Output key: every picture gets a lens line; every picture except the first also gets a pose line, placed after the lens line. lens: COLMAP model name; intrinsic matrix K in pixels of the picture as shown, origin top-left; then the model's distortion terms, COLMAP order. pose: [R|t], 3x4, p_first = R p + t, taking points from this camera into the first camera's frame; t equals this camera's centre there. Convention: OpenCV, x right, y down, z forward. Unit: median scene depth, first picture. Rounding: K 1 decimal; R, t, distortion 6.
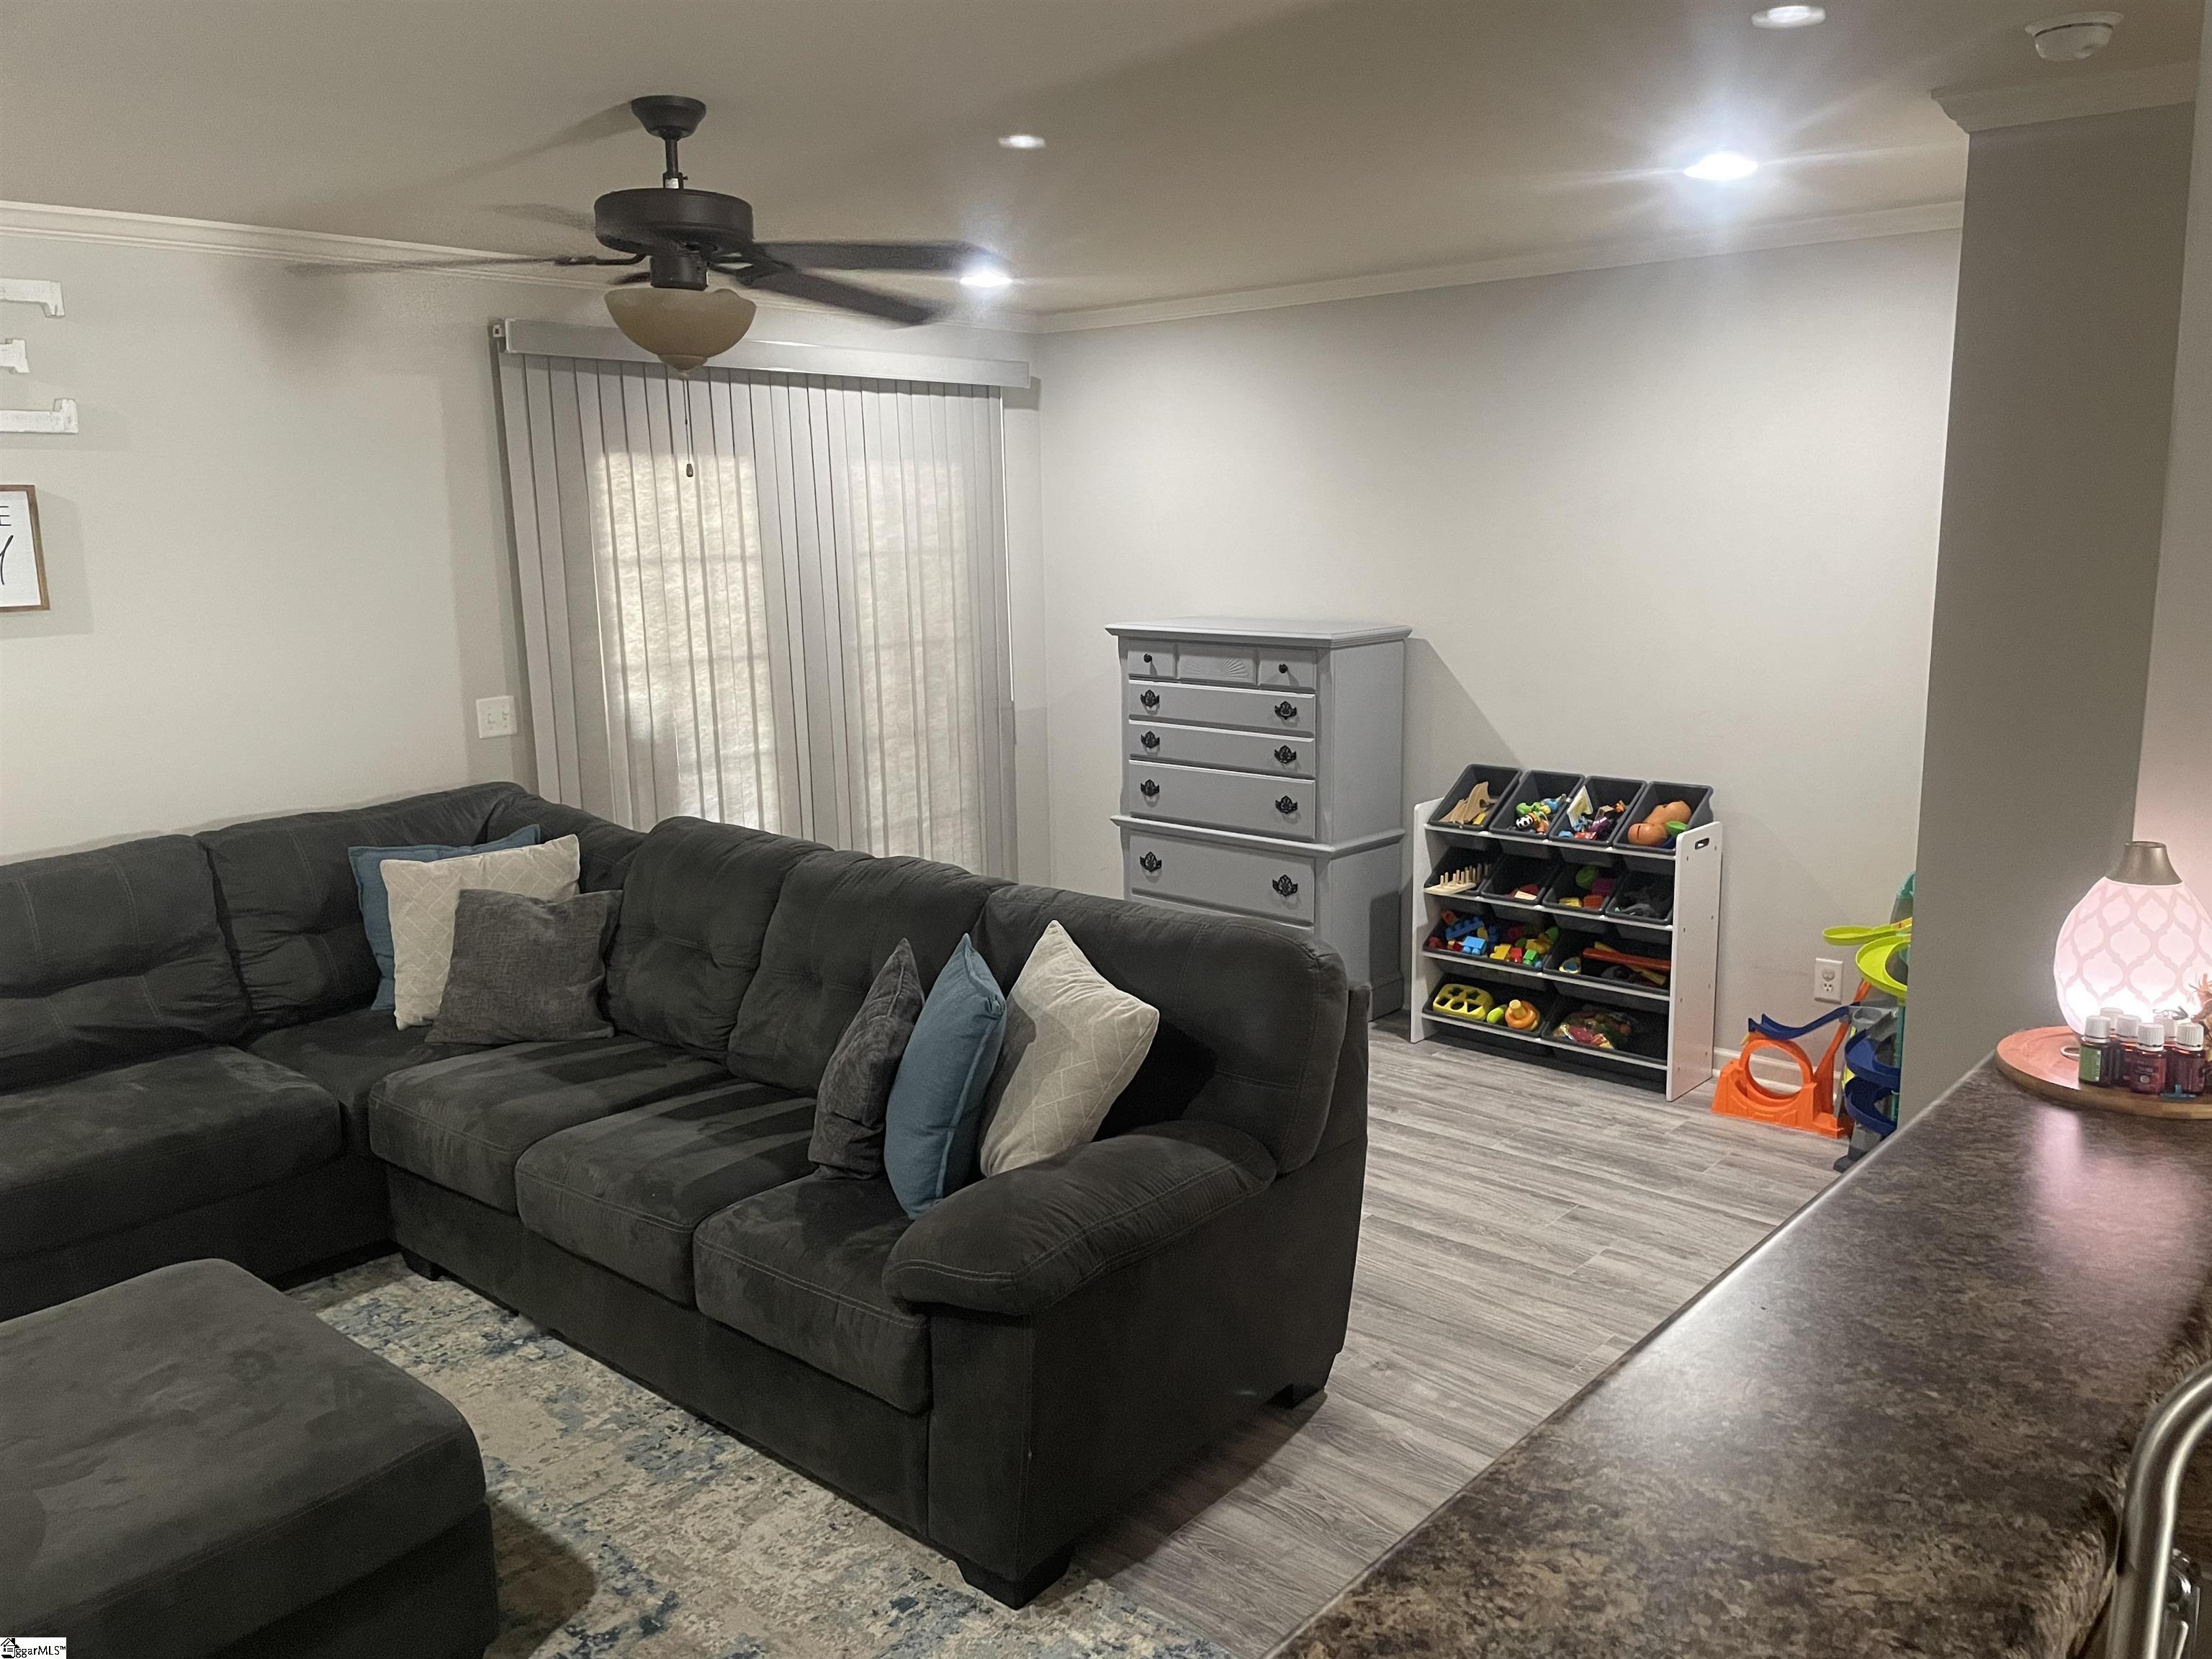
lens RADIAL K [[1697.3, 0, 1122.5], [0, 1697.3, 832.1], [0, 0, 1]] dist [0.093983, -0.014668]
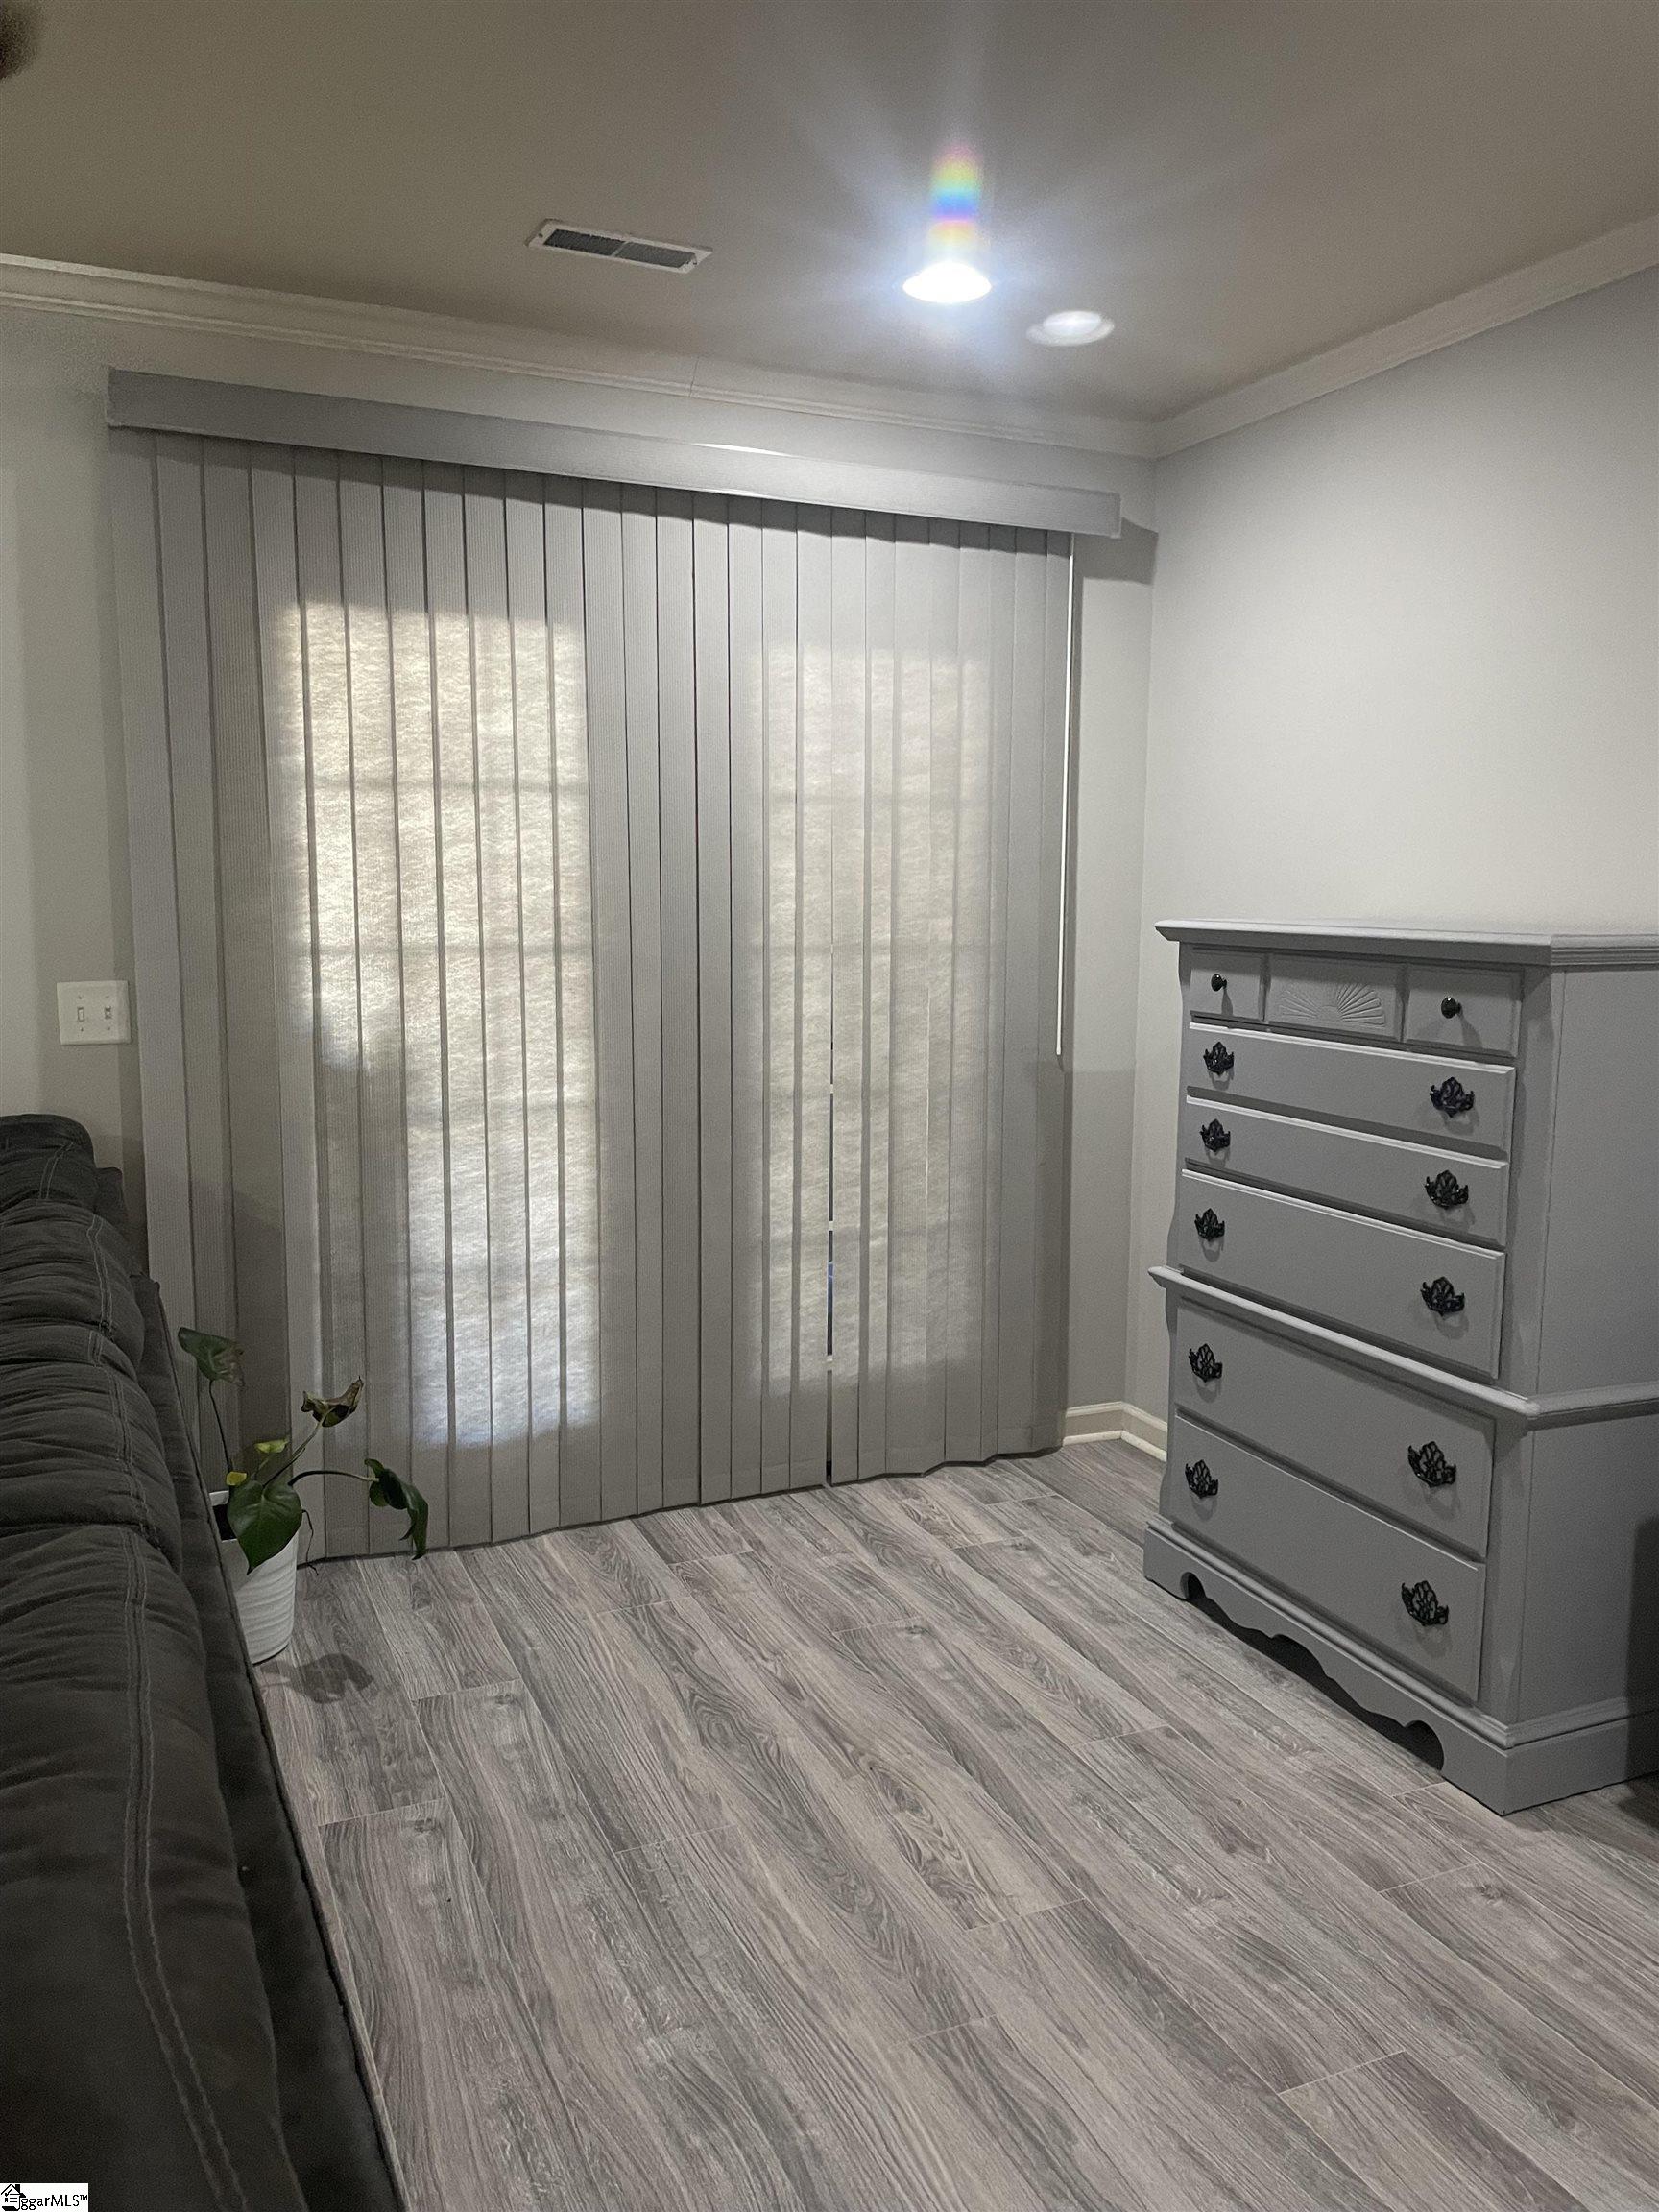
lens RADIAL K [[1697.3, 0, 839.0], [0, 1697.3, 1101.2], [0, 0, 1]] dist [0.093983, -0.014668]
pose [[0.908412, 0.075720, -0.411161, 0.135555], [-0.100385, 0.994196, -0.038695, -0.034237], [0.405845, 0.076426, 0.910741, 0.487471]]
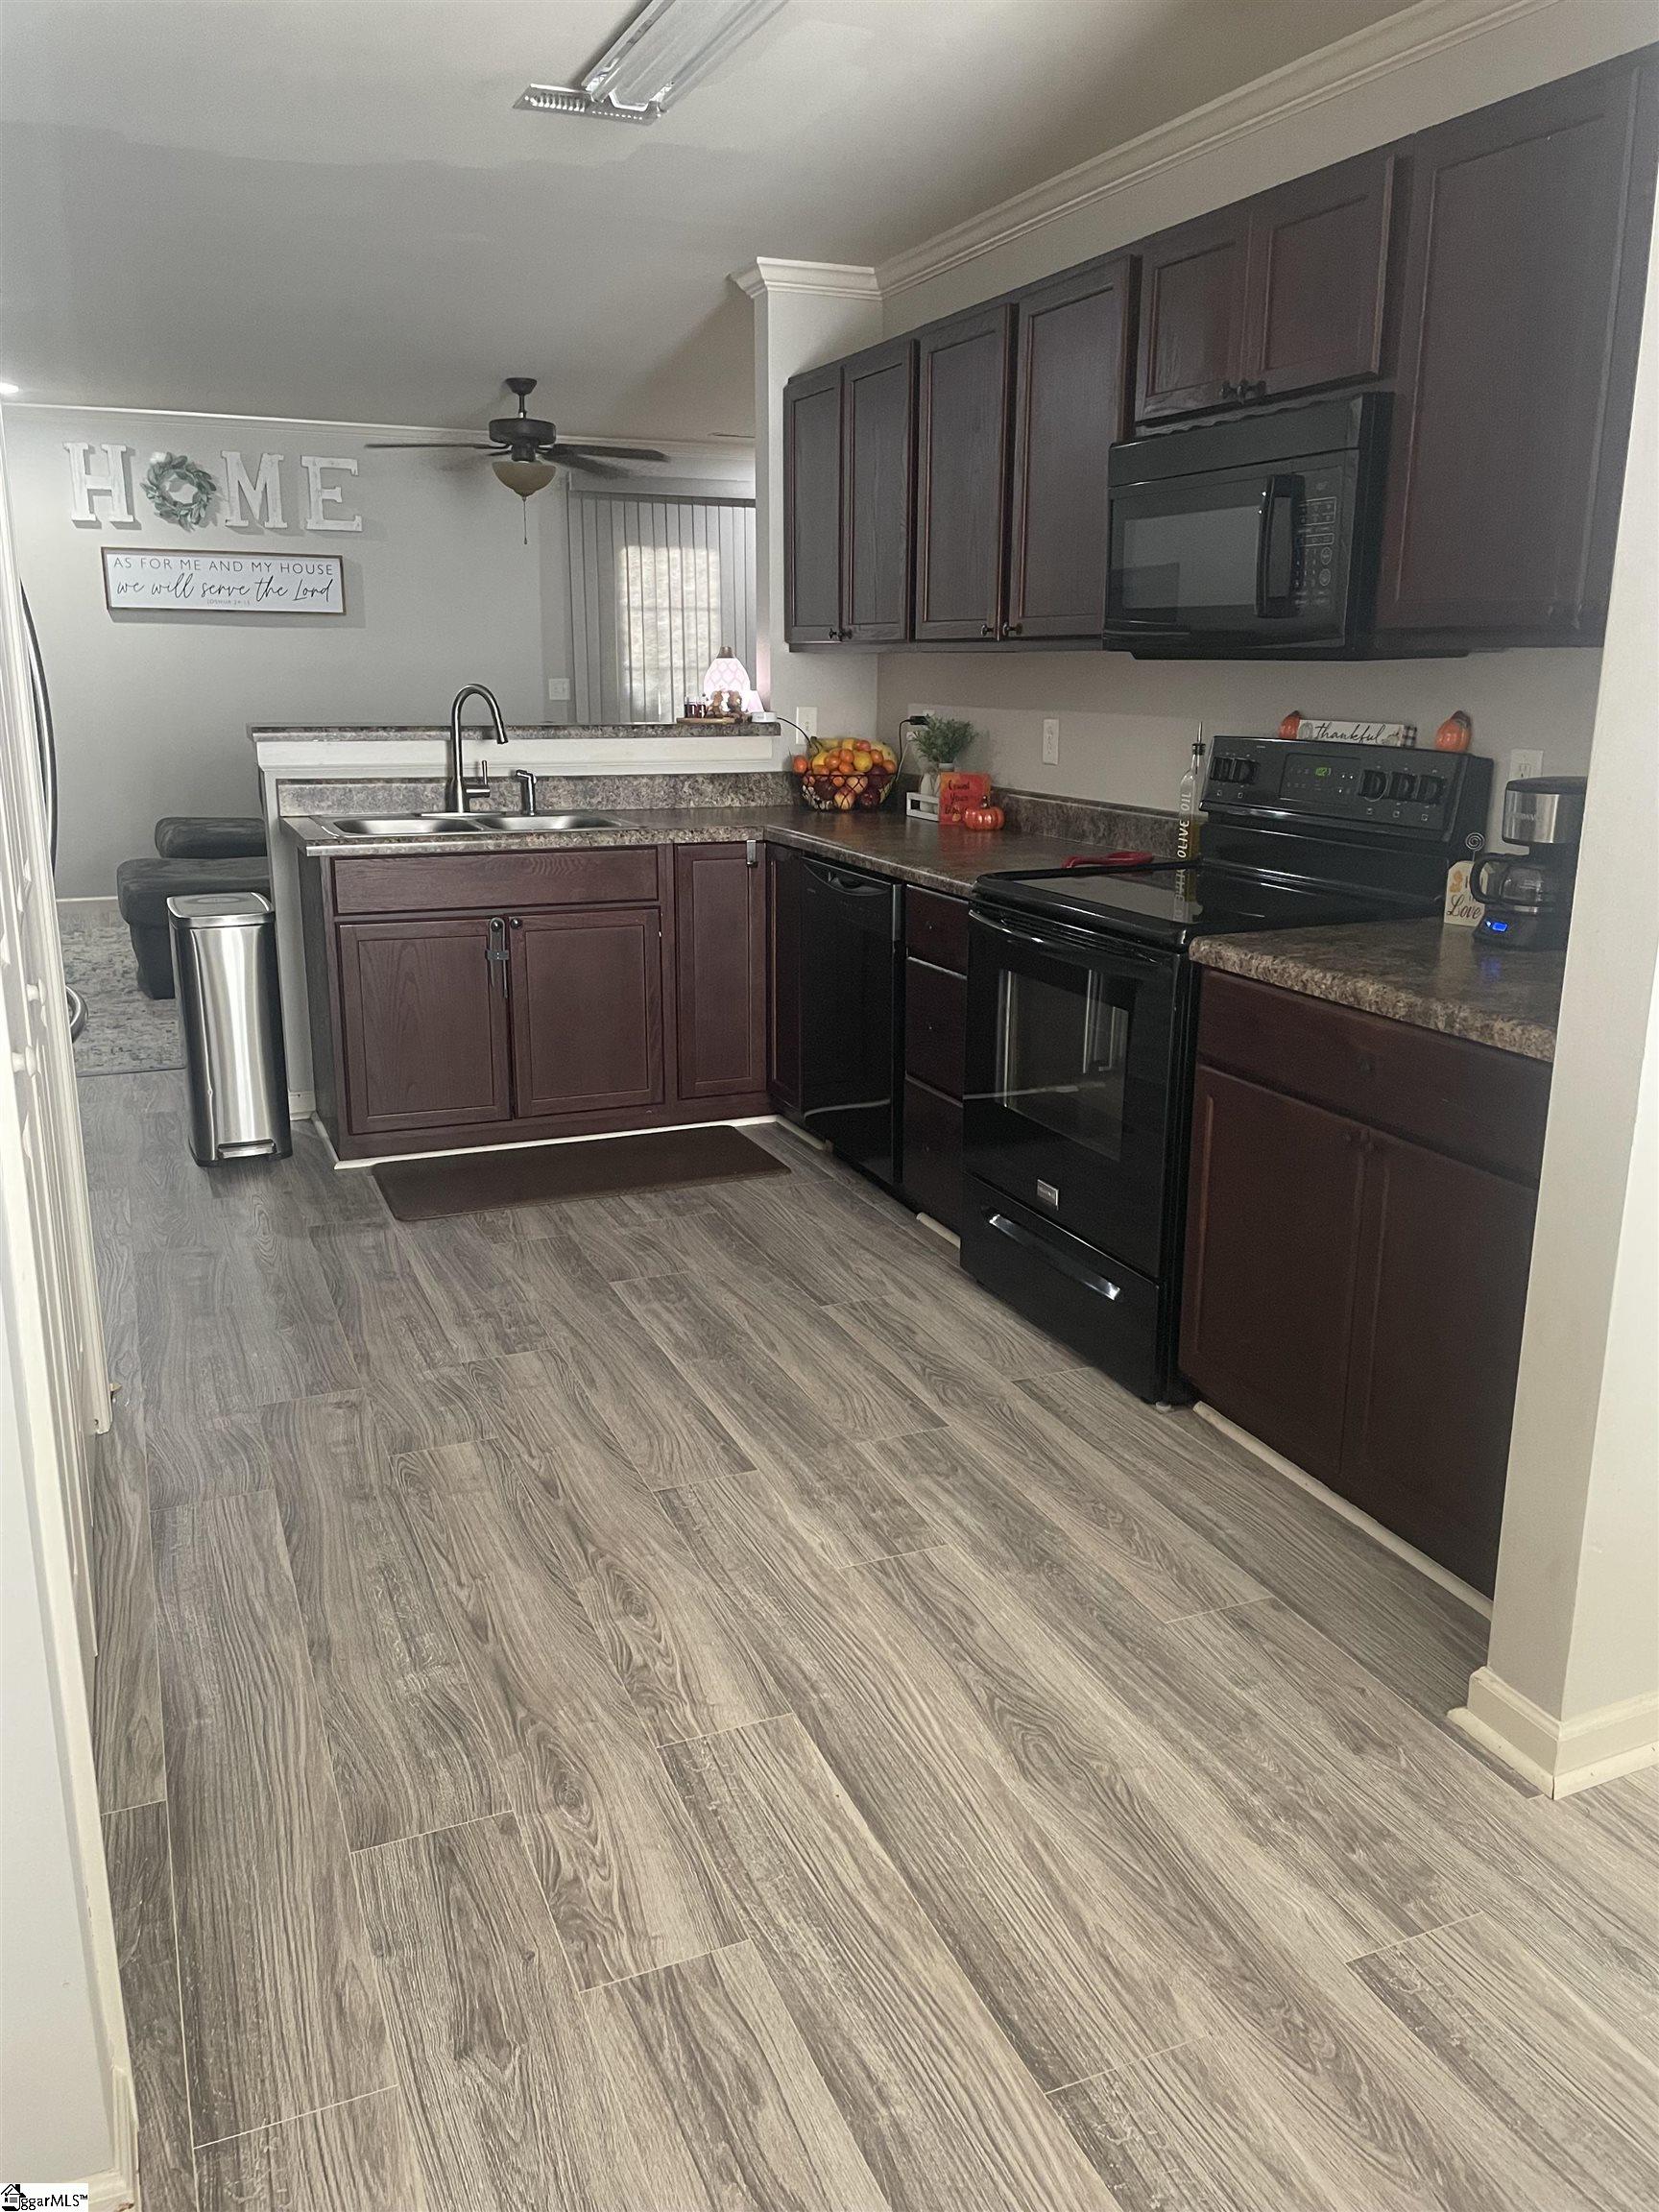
lens RADIAL K [[1697.3, 0, 878.3], [0, 1697.3, 1075.0], [0, 0, 1]] dist [0.093983, -0.014668]
pose [[0.913912, 0.127396, -0.385402, 0.662251], [-0.102137, 0.991097, 0.085411, 0.141069], [0.392851, -0.038694, 0.918788, -0.541453]]
